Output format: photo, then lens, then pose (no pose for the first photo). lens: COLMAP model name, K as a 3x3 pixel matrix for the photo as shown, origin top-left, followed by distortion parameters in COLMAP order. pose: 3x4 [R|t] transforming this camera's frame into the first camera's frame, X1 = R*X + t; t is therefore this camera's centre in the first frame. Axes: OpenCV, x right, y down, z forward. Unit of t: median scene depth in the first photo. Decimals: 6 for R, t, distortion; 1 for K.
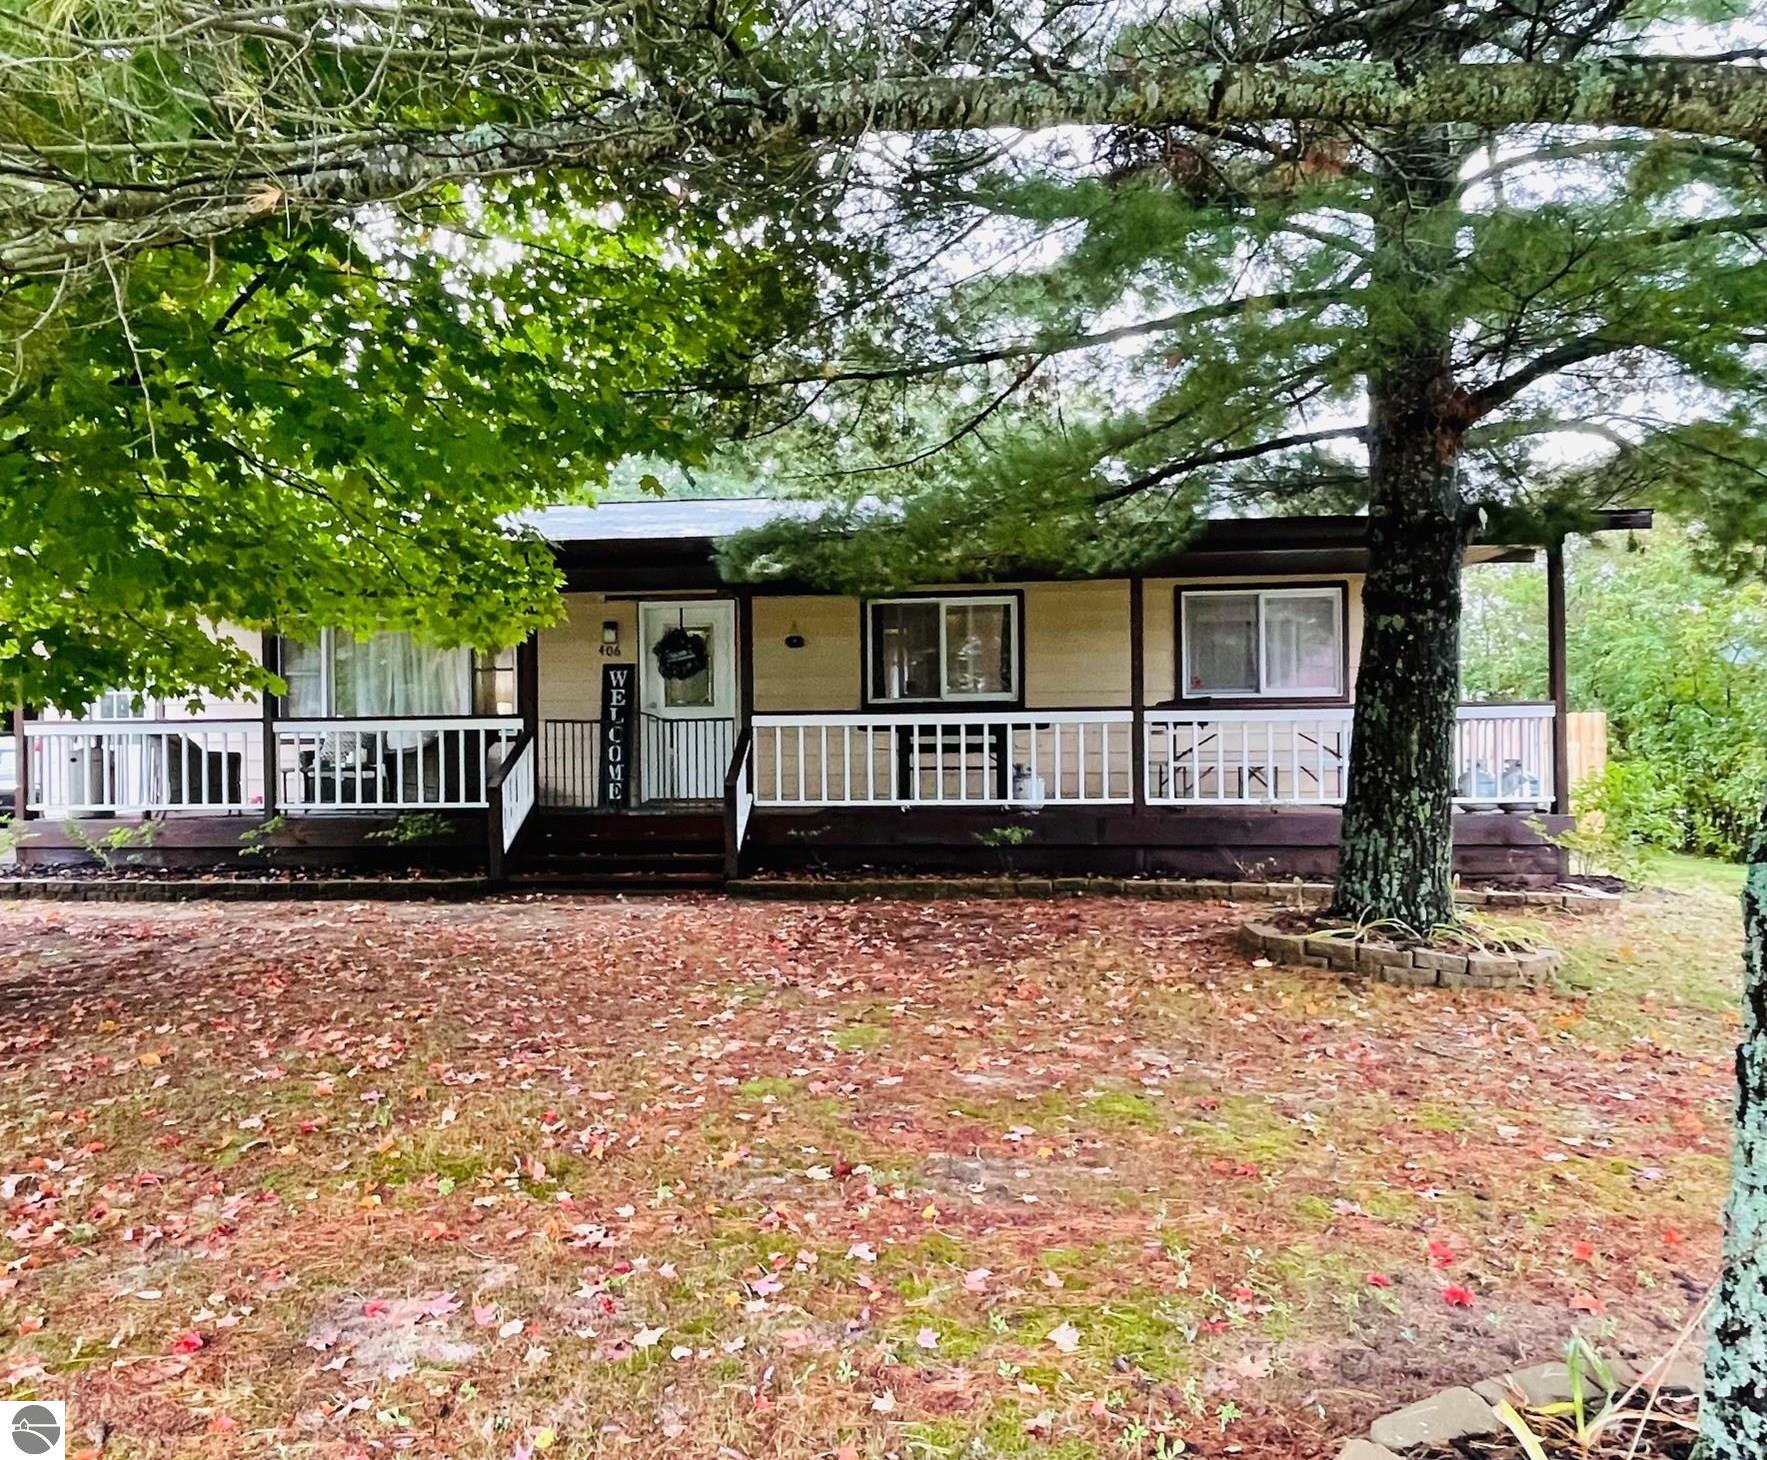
lens RADIAL K [[1317.7, 0, 883.5], [0, 1317.7, 730.0], [0, 0, 1]] dist [0.003933, 0.001057]
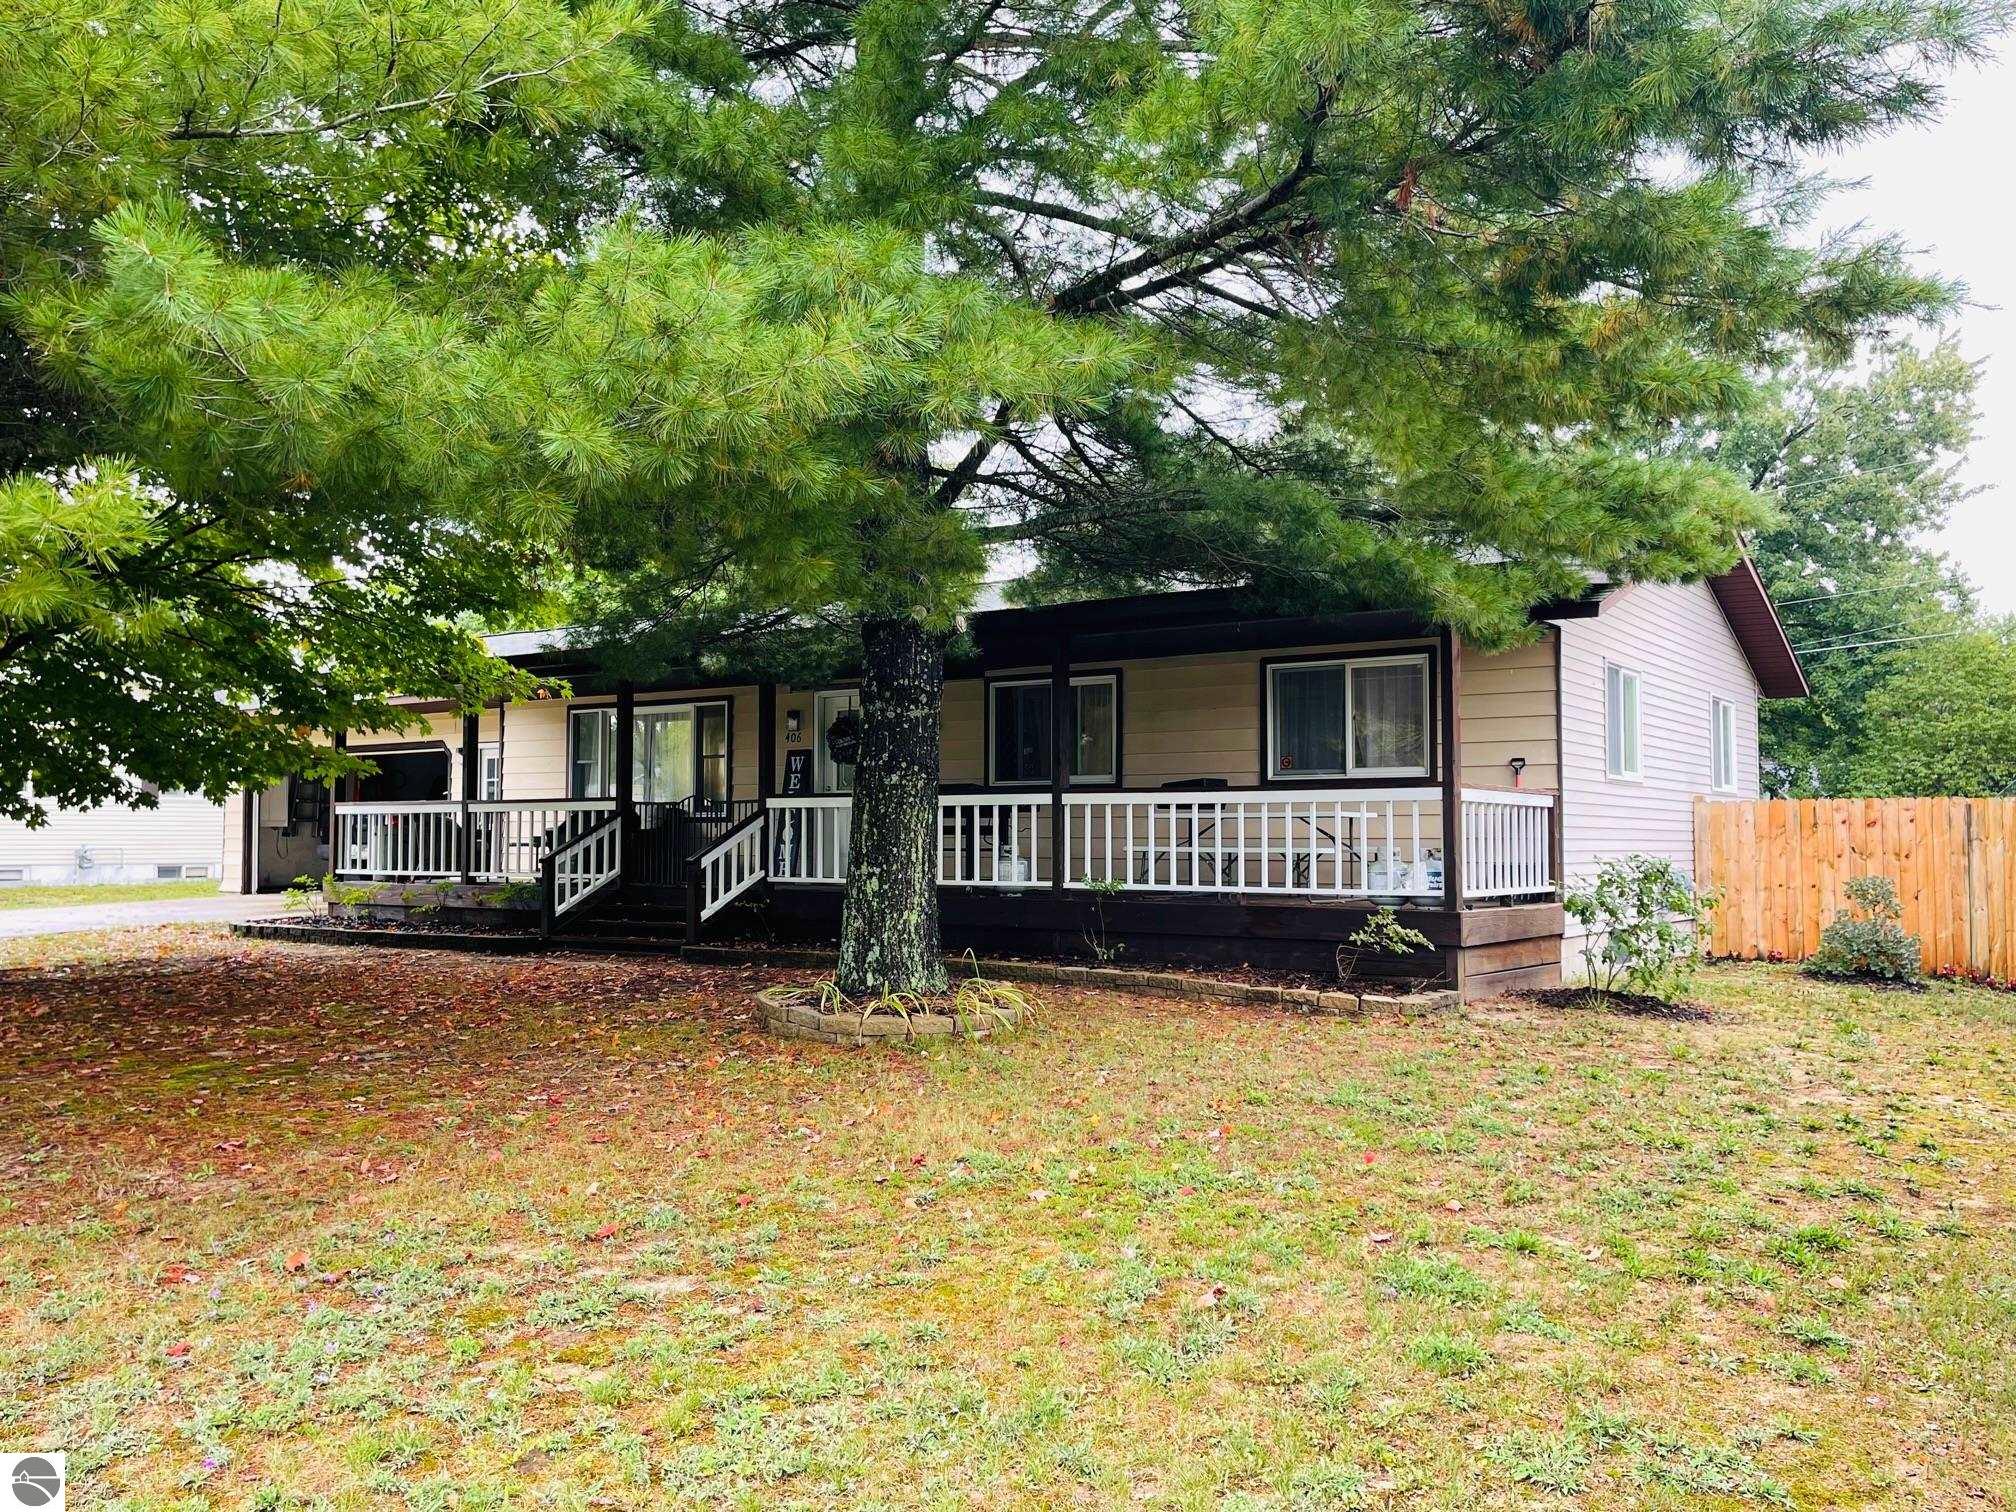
lens RADIAL K [[1645.6, 0, 1008.0], [0, 1645.6, 756.0], [0, 0, 1]] dist [-0.002073, -0.000272]
pose [[0.872793, -0.015423, -0.487846, 0.729178], [-0.002234, 0.999364, -0.035591, 0.001816], [0.488085, 0.032153, 0.872204, -0.086104]]
